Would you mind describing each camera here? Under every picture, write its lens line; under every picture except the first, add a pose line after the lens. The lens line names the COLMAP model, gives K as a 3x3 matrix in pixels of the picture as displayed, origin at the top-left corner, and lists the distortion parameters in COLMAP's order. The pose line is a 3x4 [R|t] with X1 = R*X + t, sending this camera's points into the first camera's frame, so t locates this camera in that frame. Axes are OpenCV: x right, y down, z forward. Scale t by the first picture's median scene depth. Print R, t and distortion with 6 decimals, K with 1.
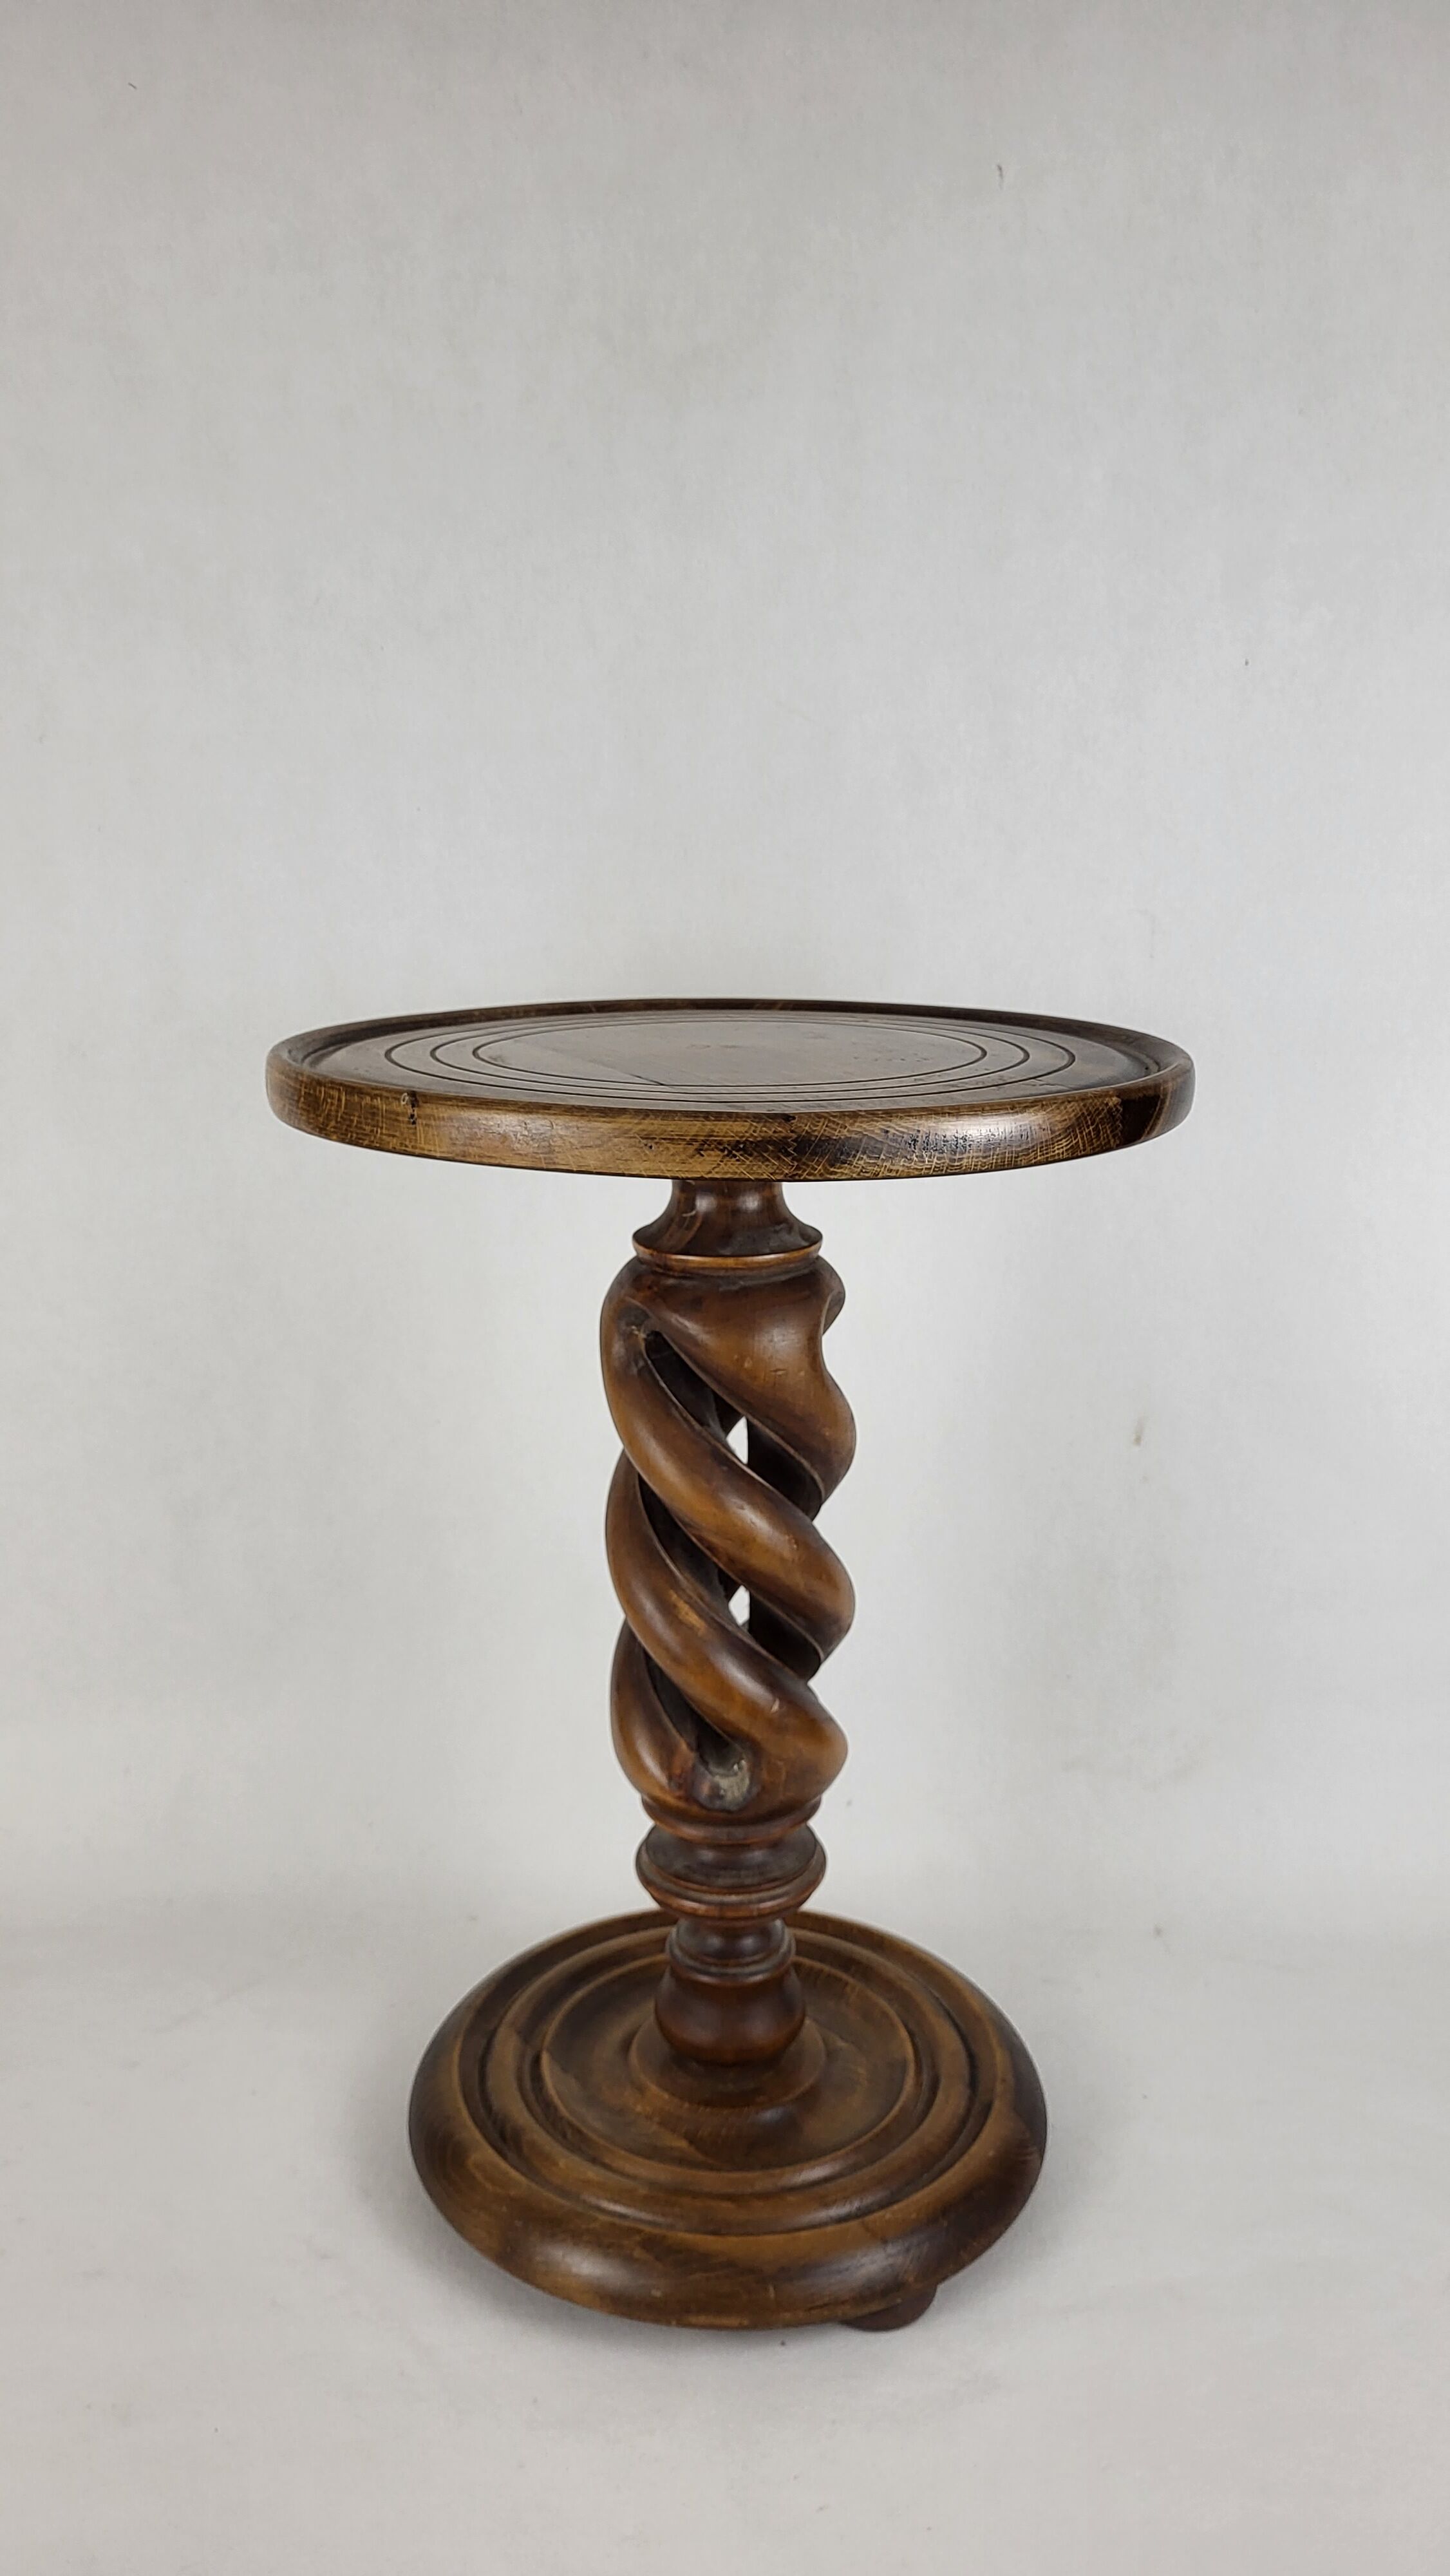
lens RADIAL K [[1946.0, 0, 758.1], [0, 1946.0, 1297.6], [0, 0, 1]] dist [0.007260, 0.000454]
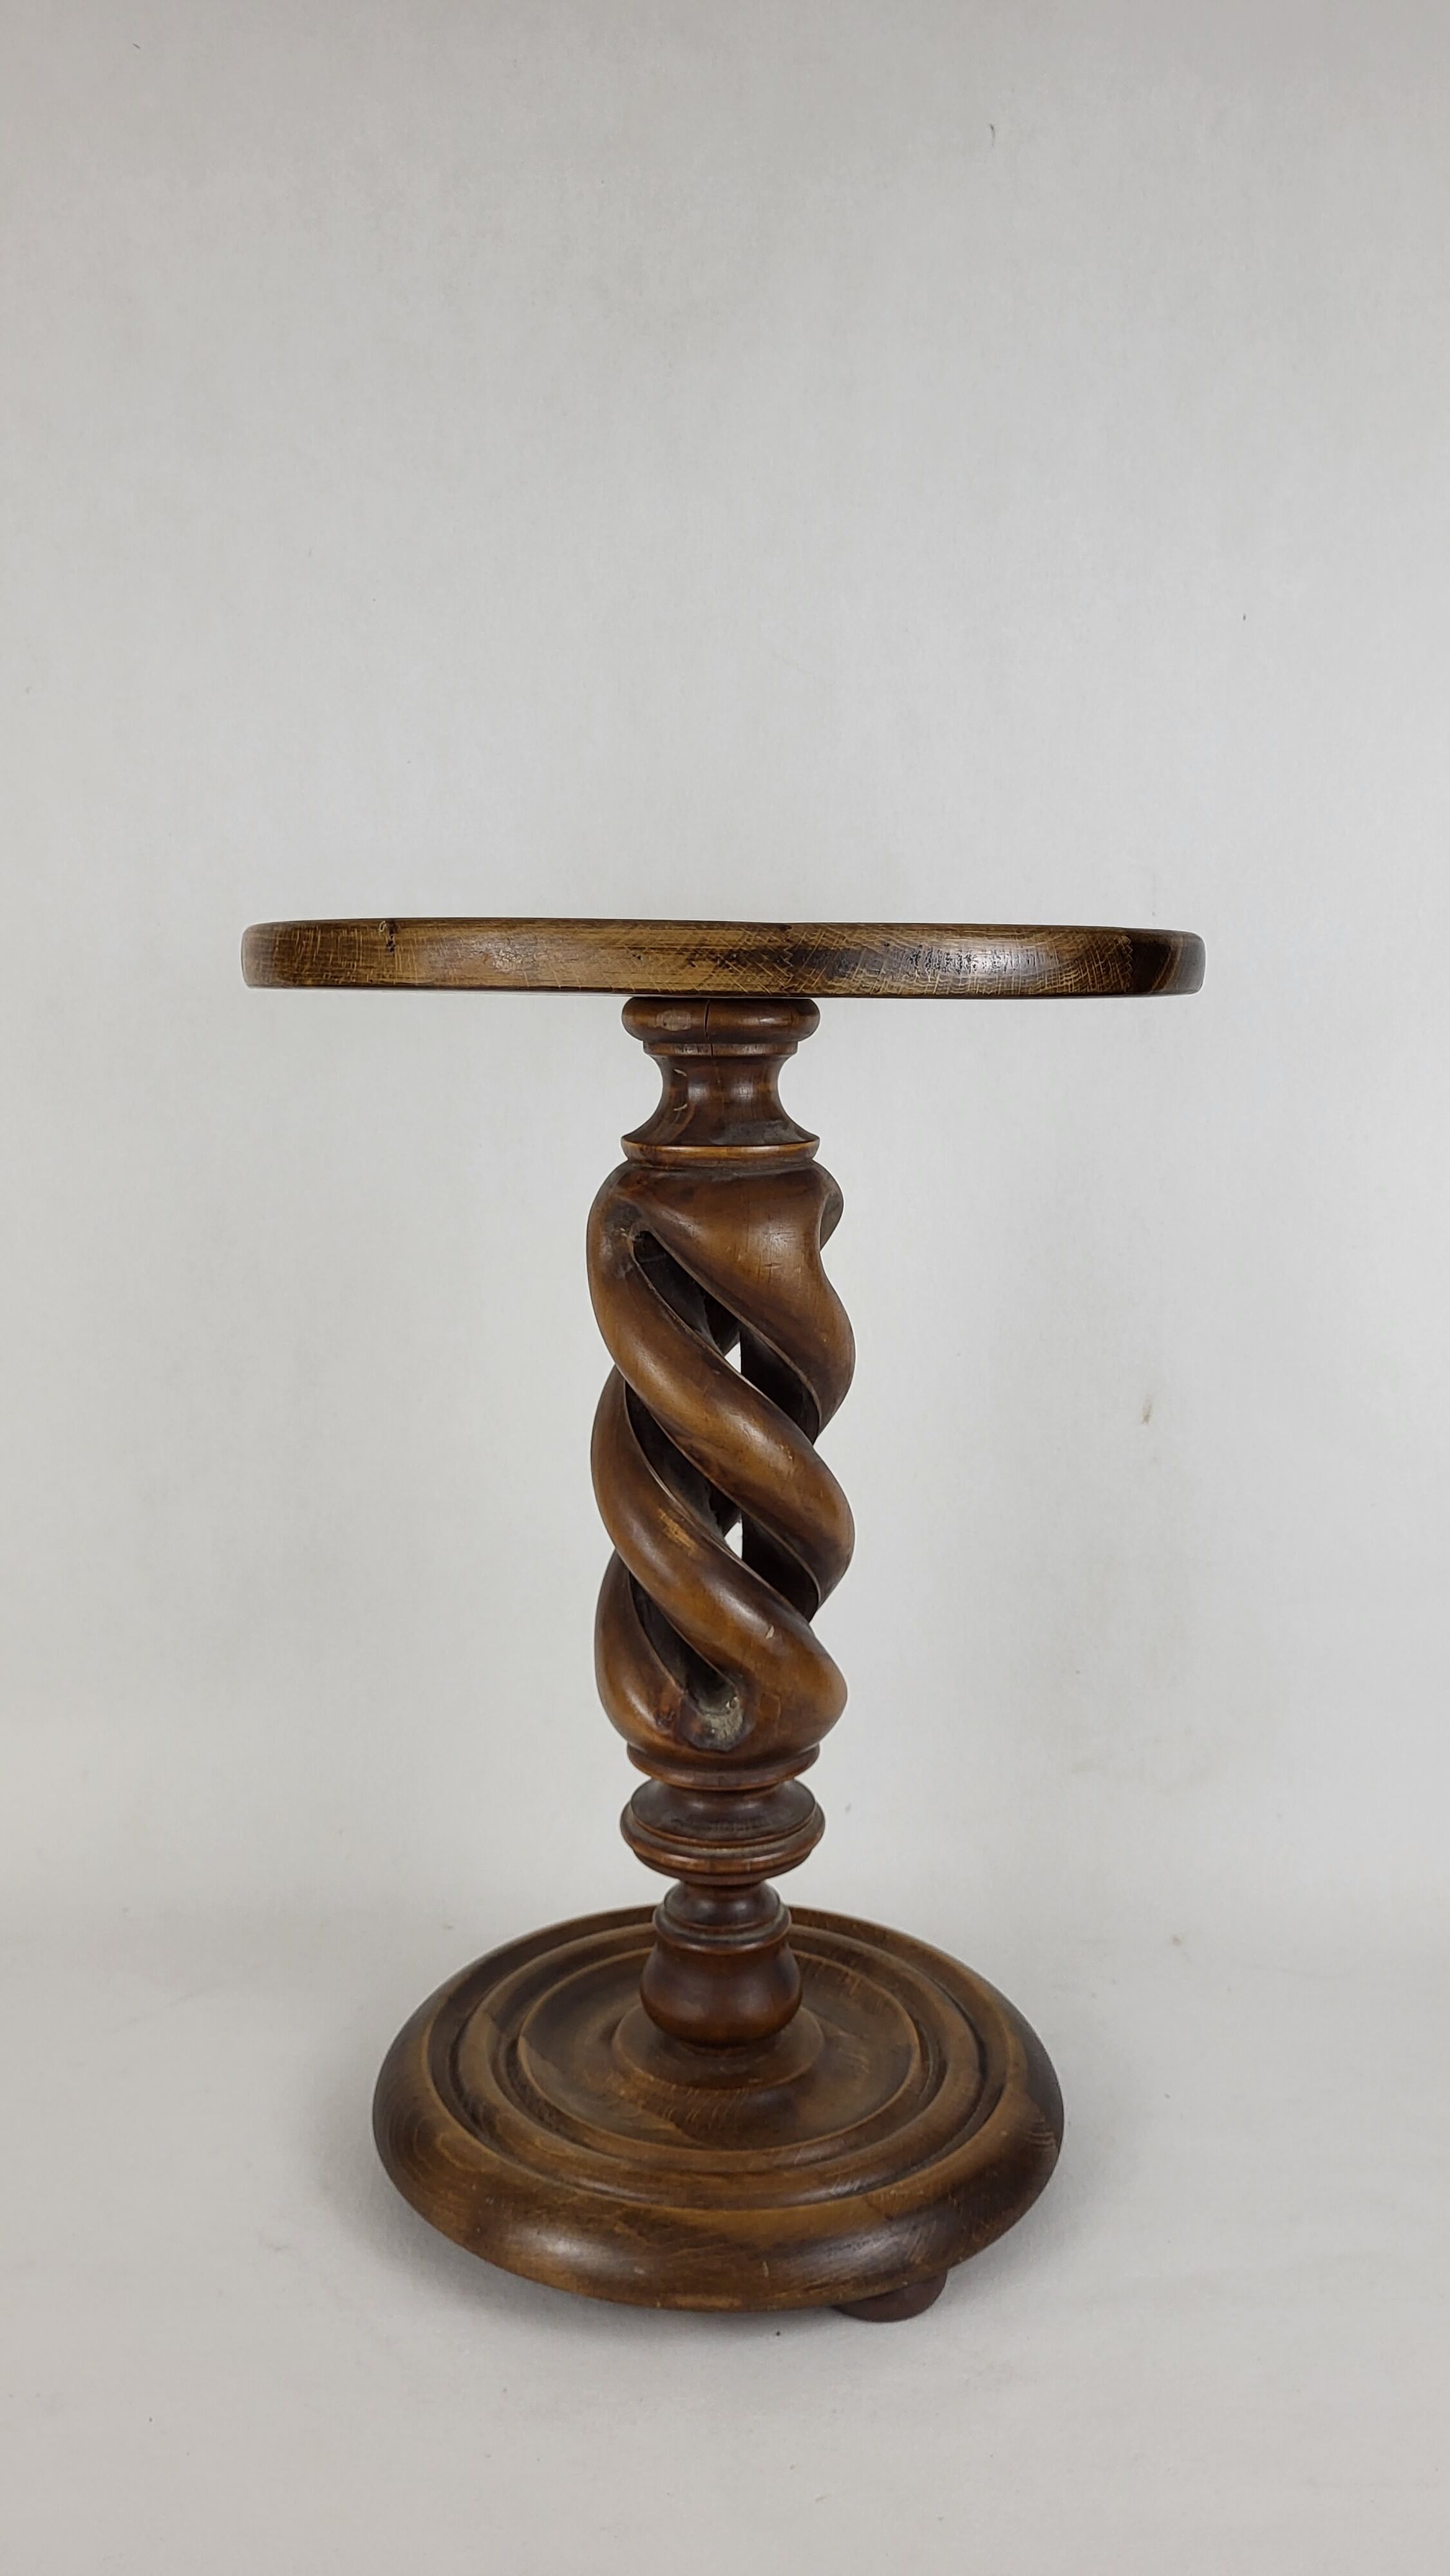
lens RADIAL K [[1946.0, 0, 758.1], [0, 1946.0, 1297.6], [0, 0, 1]] dist [0.007260, 0.000454]
pose [[0.999995, 0.000993, 0.002835, 0.000249], [-0.000748, 0.996359, -0.085251, 0.127728], [-0.002909, 0.085249, 0.996355, 0.049081]]
